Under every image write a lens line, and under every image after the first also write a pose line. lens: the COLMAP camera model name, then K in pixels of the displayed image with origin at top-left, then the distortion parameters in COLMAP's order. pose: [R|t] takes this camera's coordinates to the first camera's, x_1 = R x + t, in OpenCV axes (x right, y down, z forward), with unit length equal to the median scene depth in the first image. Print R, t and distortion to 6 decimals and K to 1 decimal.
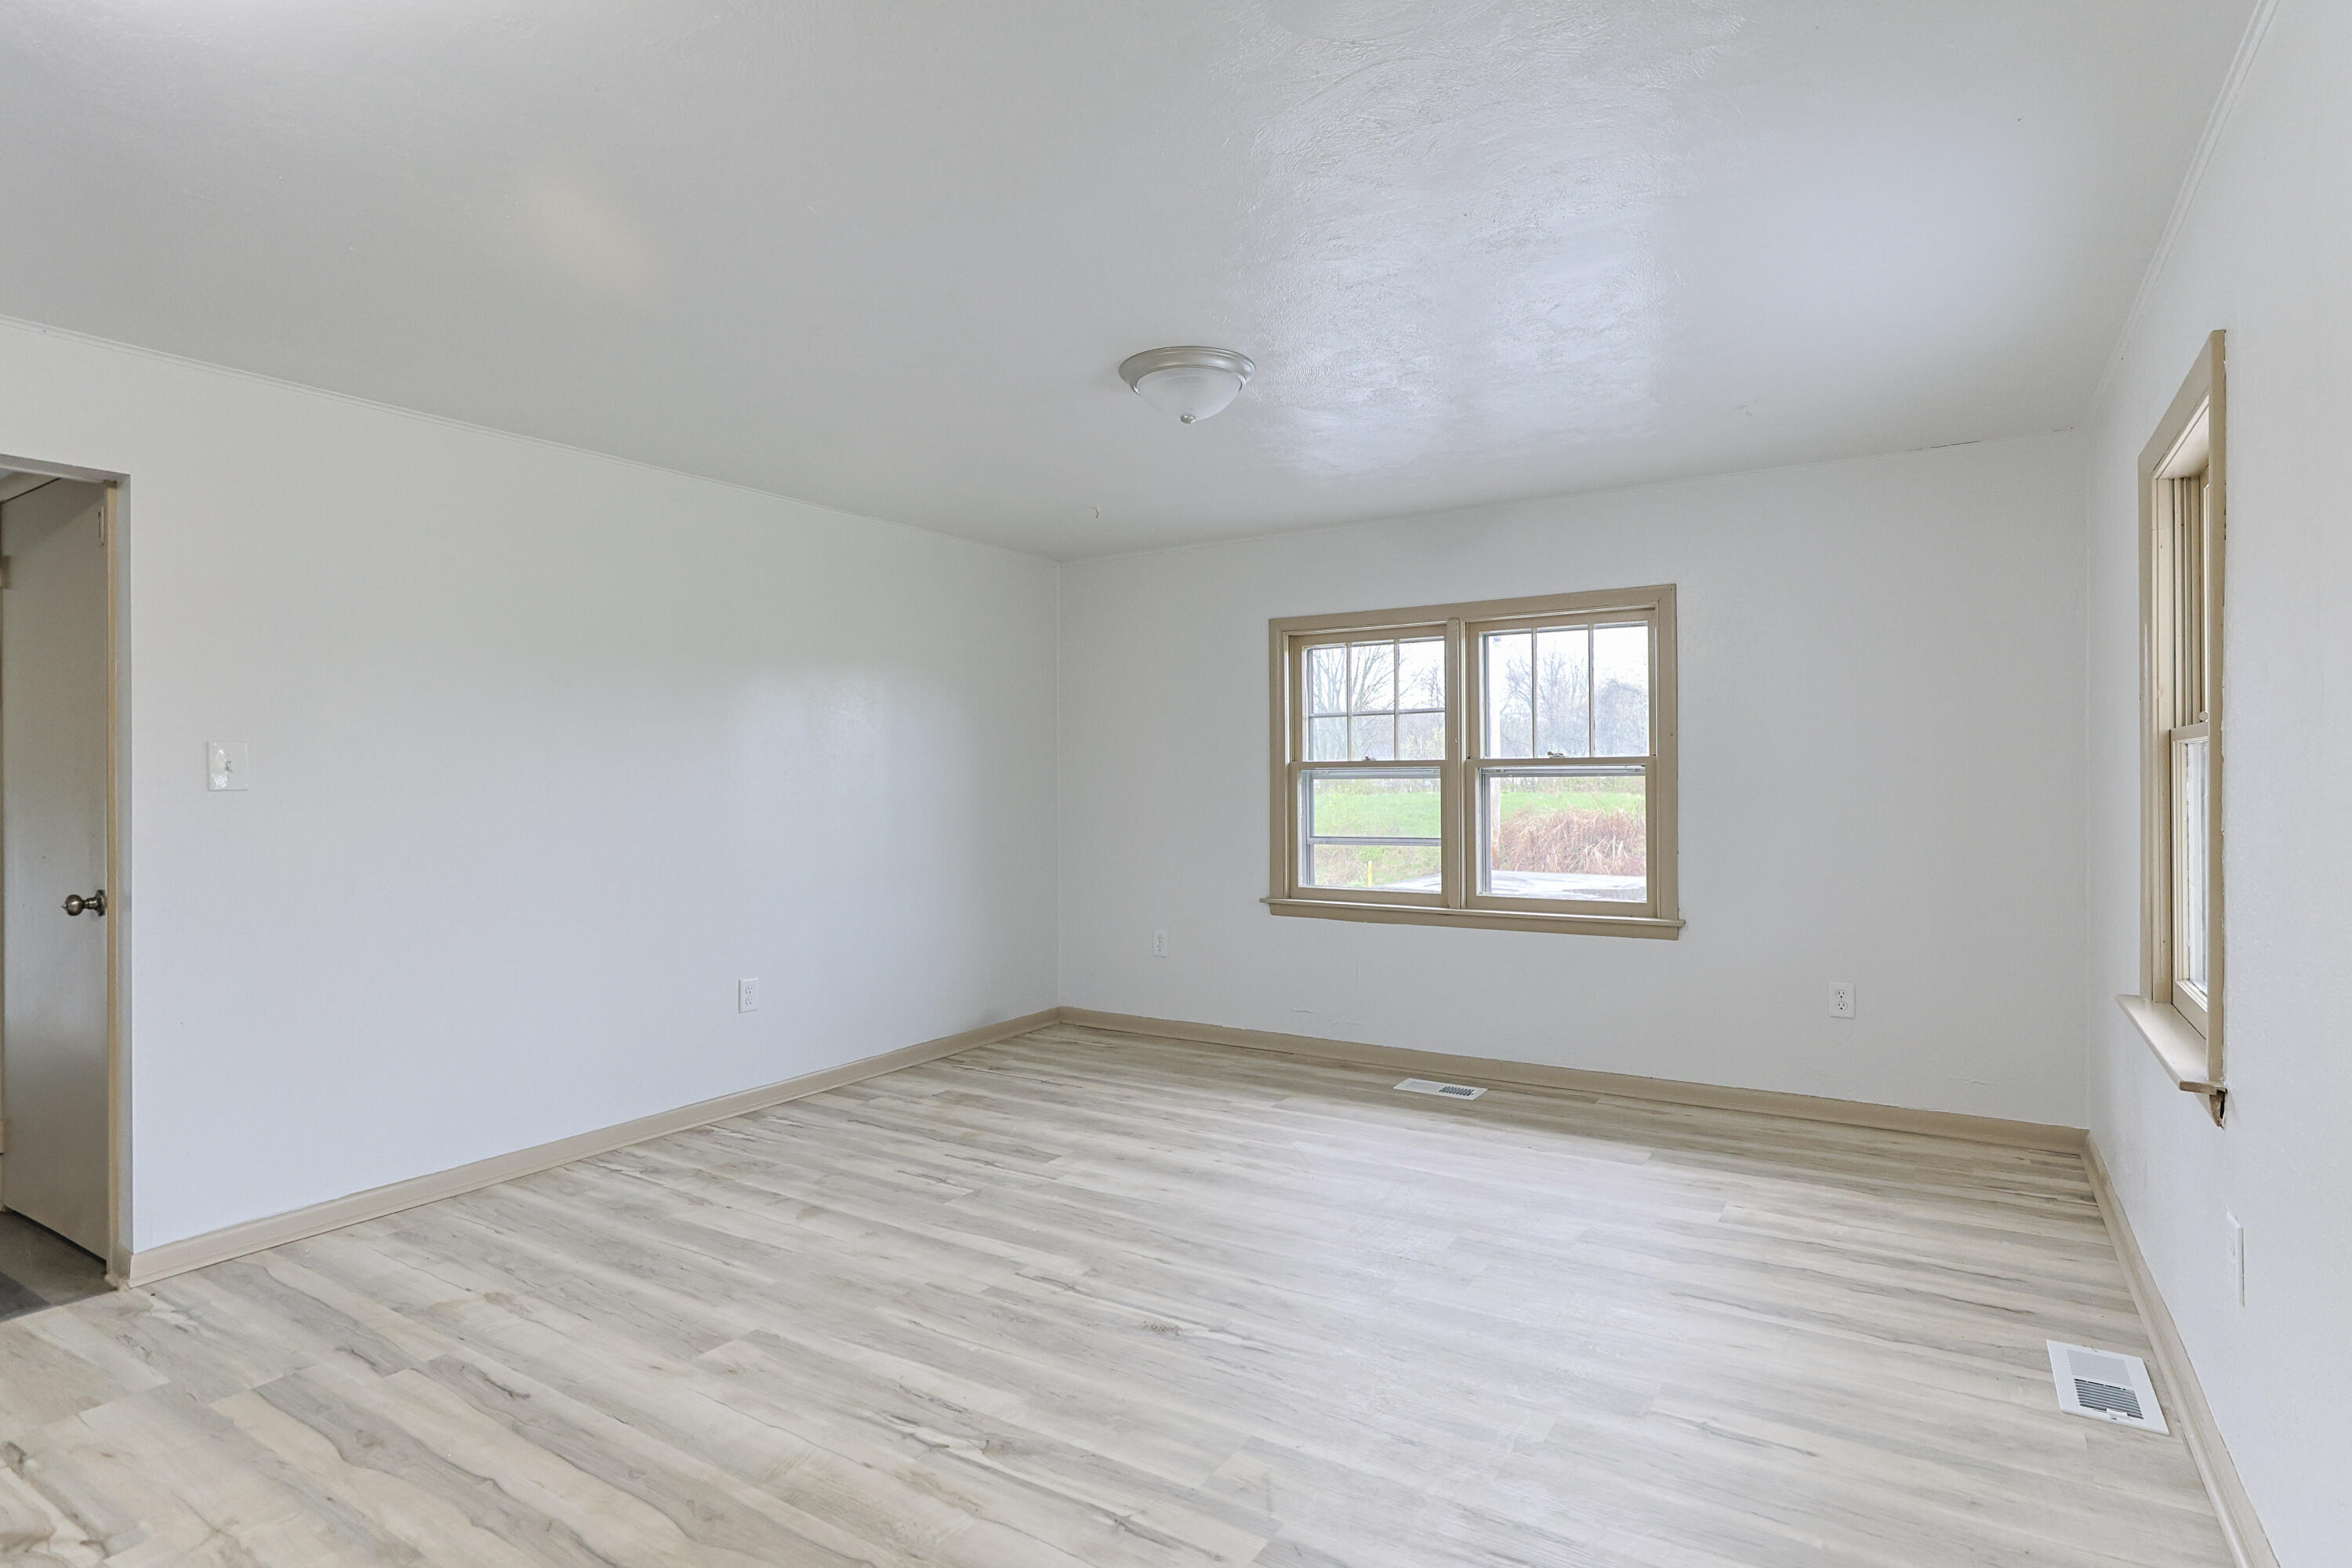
lens RADIAL K [[1150.7, 0, 1135.0], [0, 1150.7, 787.1], [0, 0, 1]] dist [-0.015573, 0.009880]
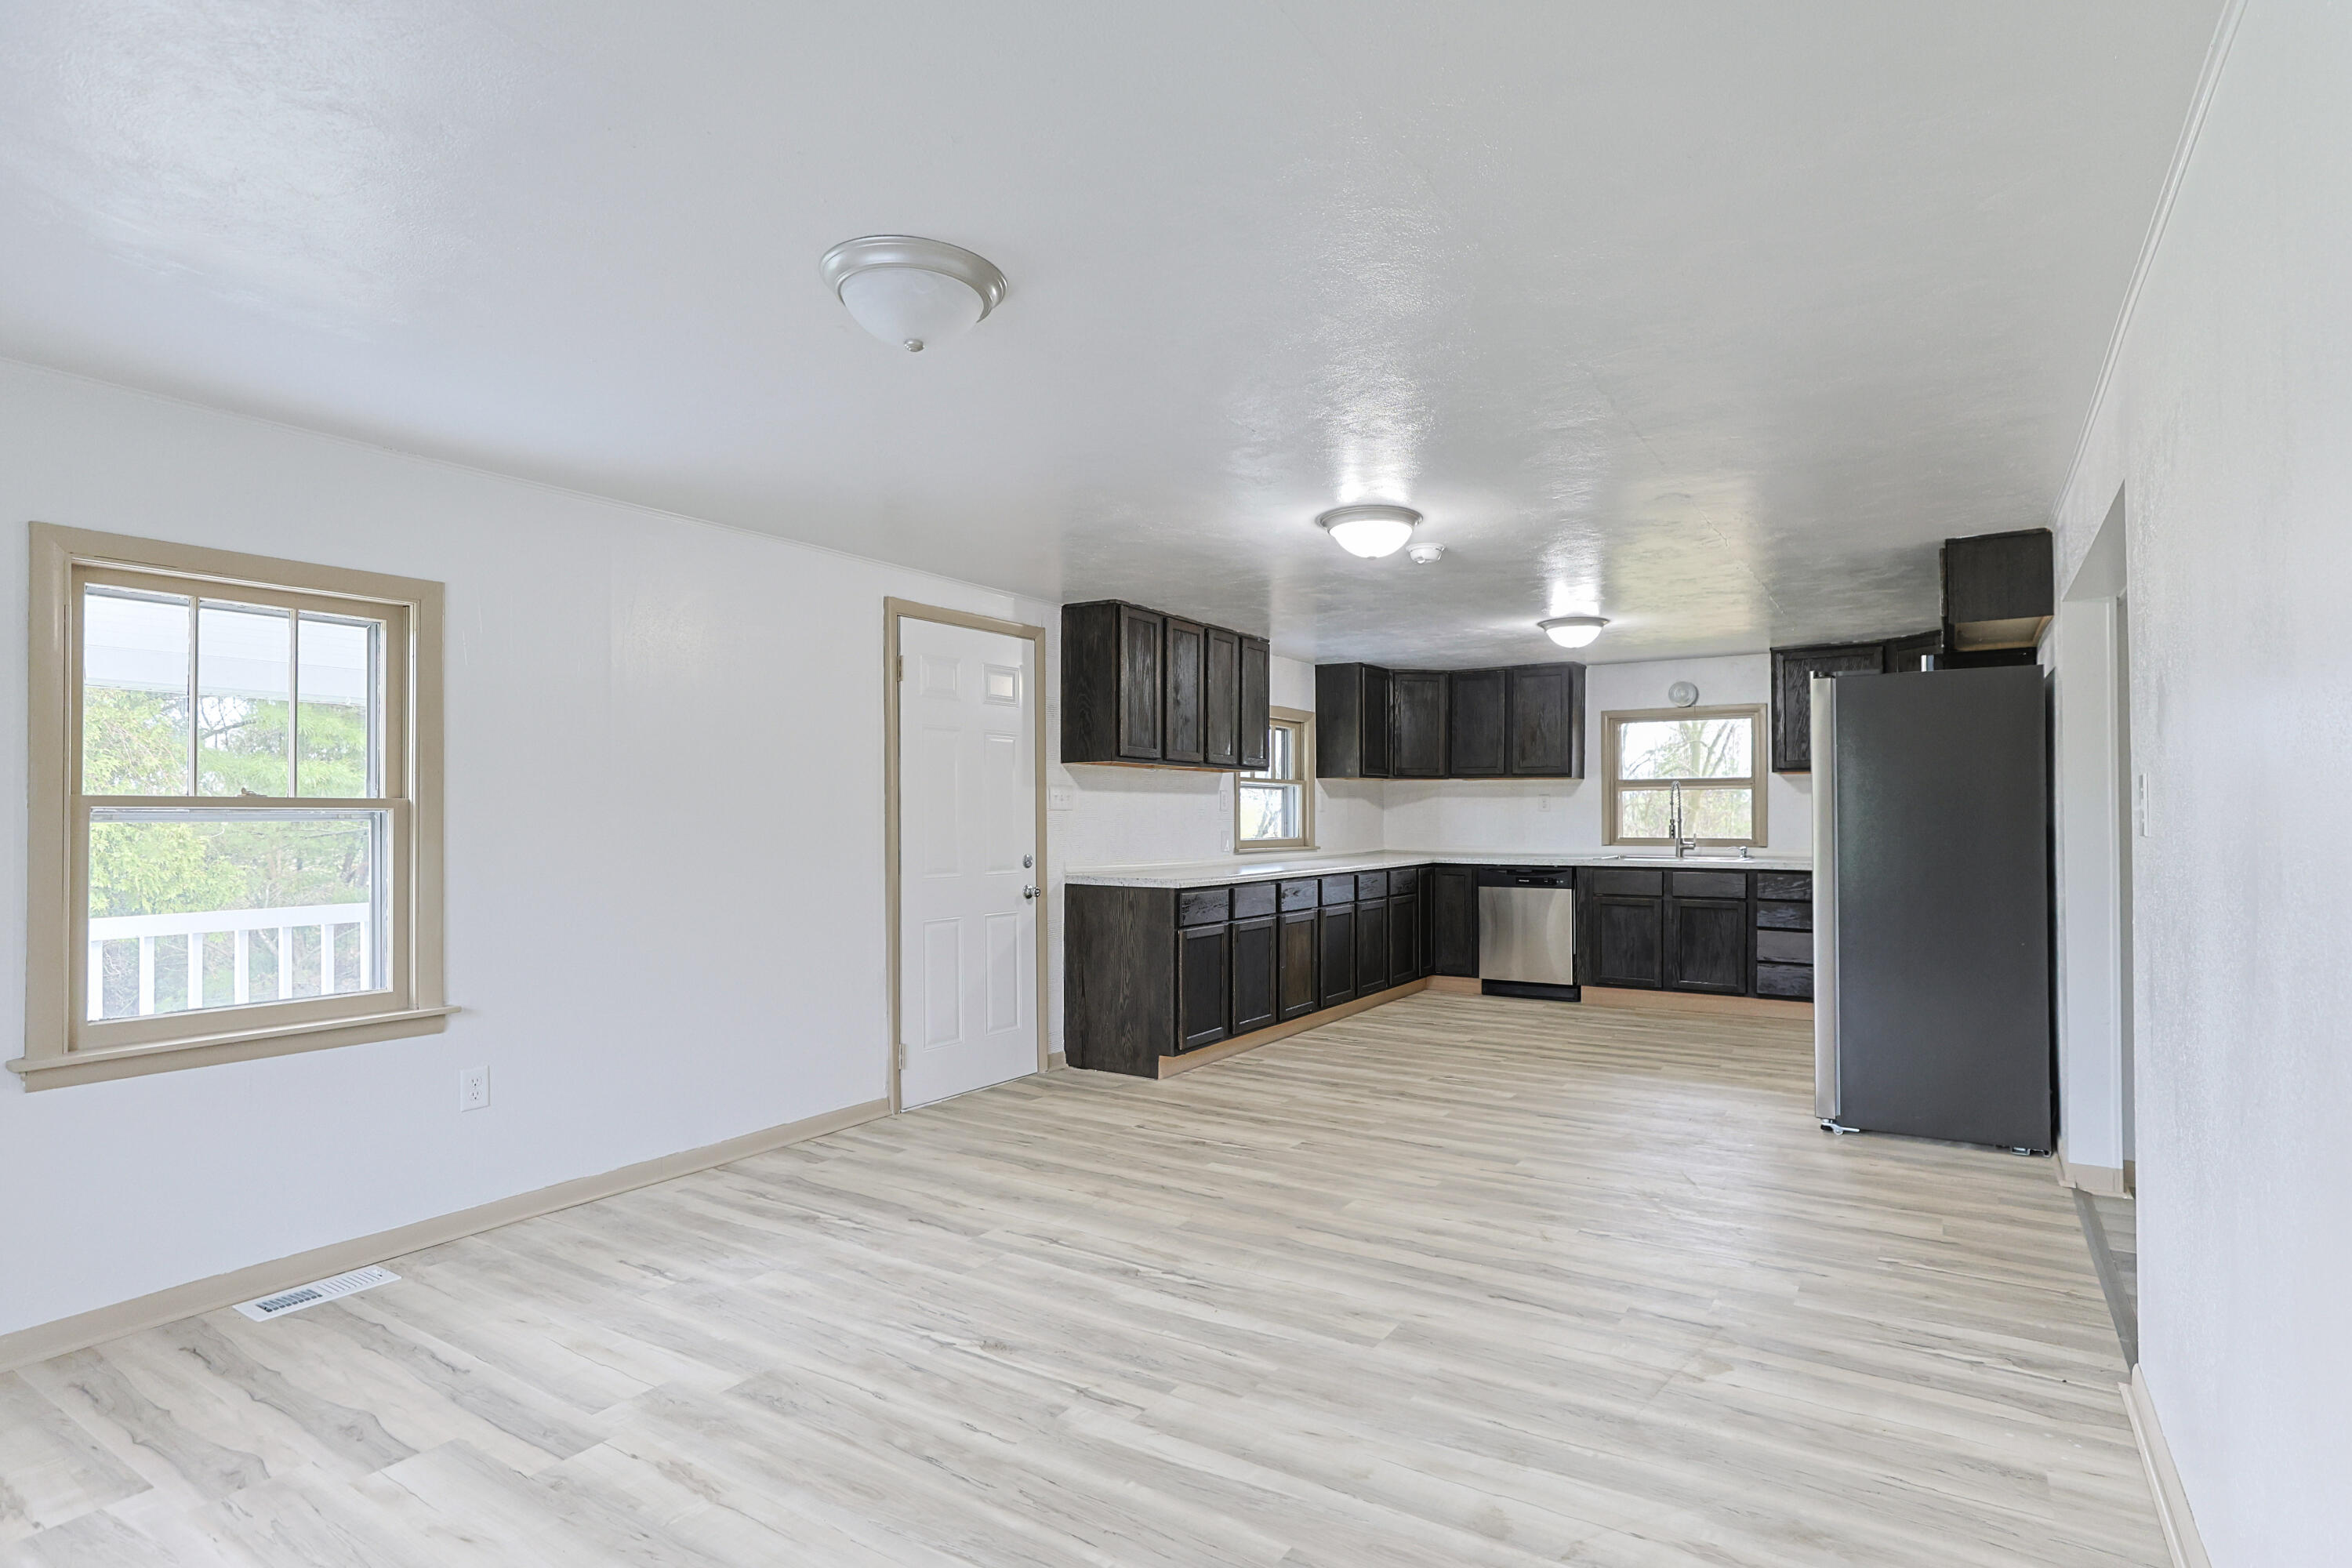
lens RADIAL K [[1227.5, 0, 1090.6], [0, 1227.5, 808.0], [0, 0, 1]] dist [-0.001861, -0.000492]
pose [[-0.998536, 0.011052, 0.052955, -0.100279], [0.010748, 0.999924, -0.006030, -0.020970], [-0.053018, -0.005452, -0.998579, 1.644071]]
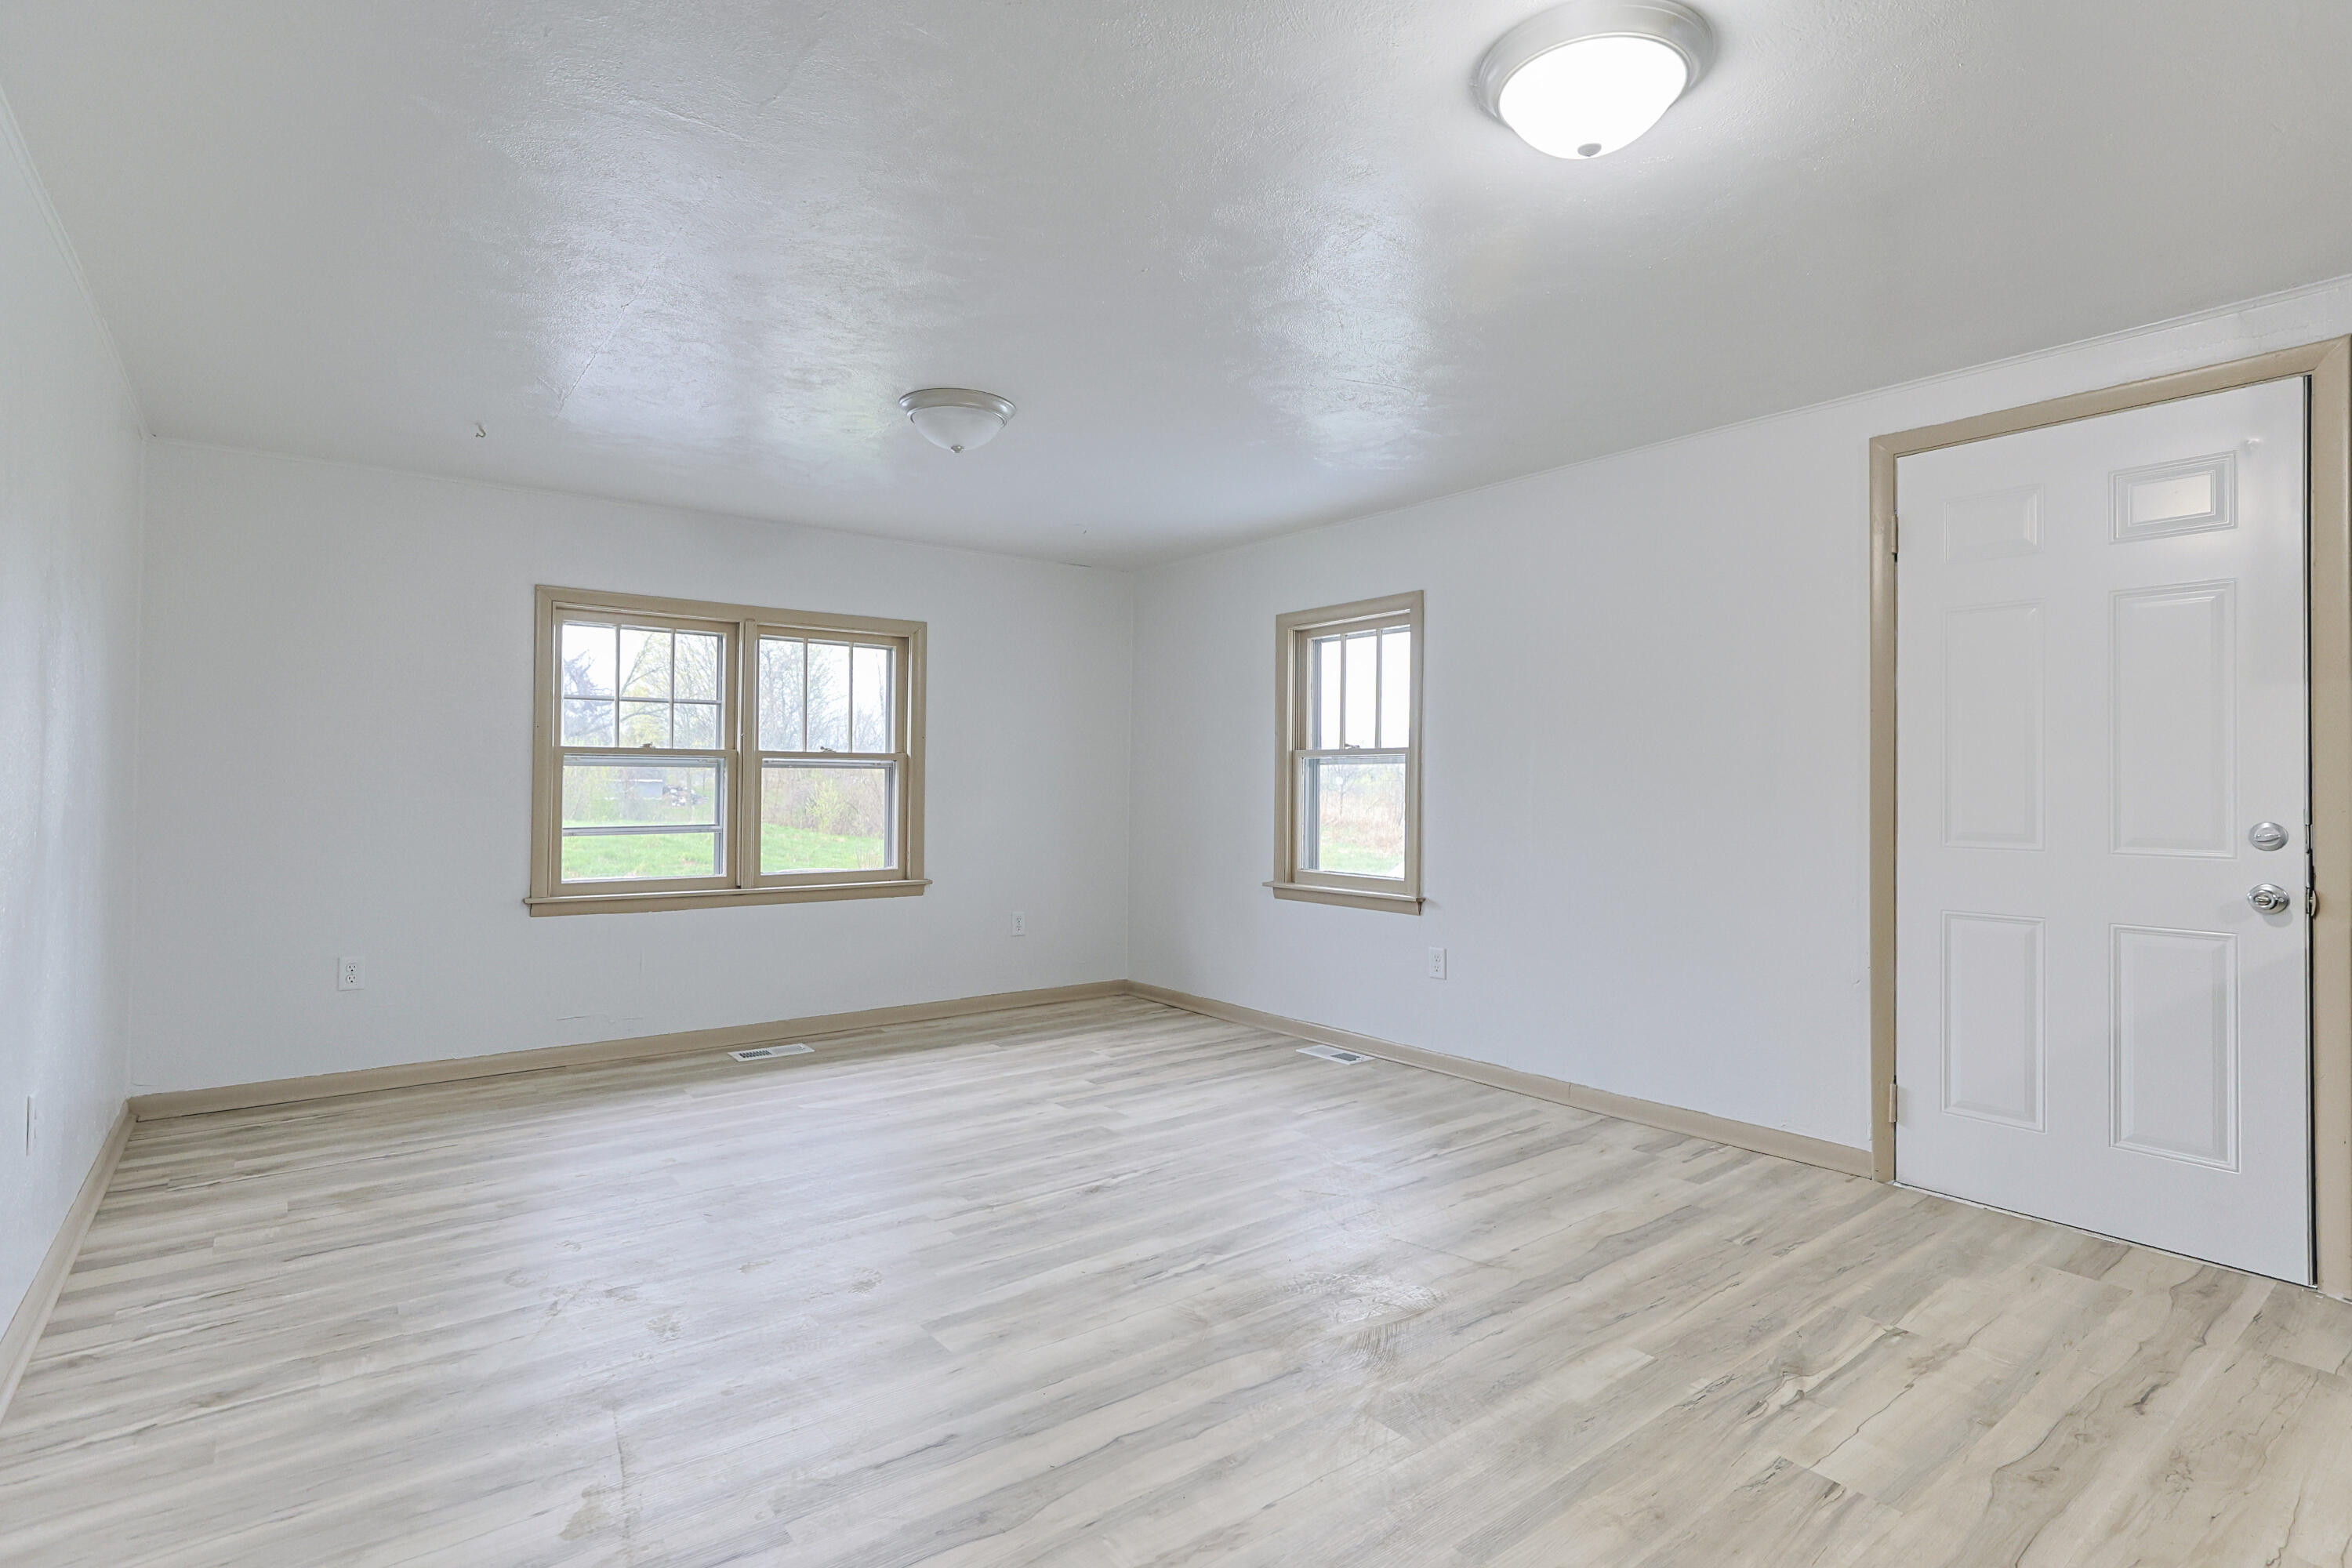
lens RADIAL K [[1150.7, 0, 1219.6], [0, 1150.7, 755.1], [0, 0, 1]] dist [-0.015573, 0.009880]
pose [[0.323404, 0.035405, 0.945598, -0.888365], [-0.007179, 0.999363, -0.034963, 0.022830], [-0.946234, 0.004519, 0.323452, 0.344504]]
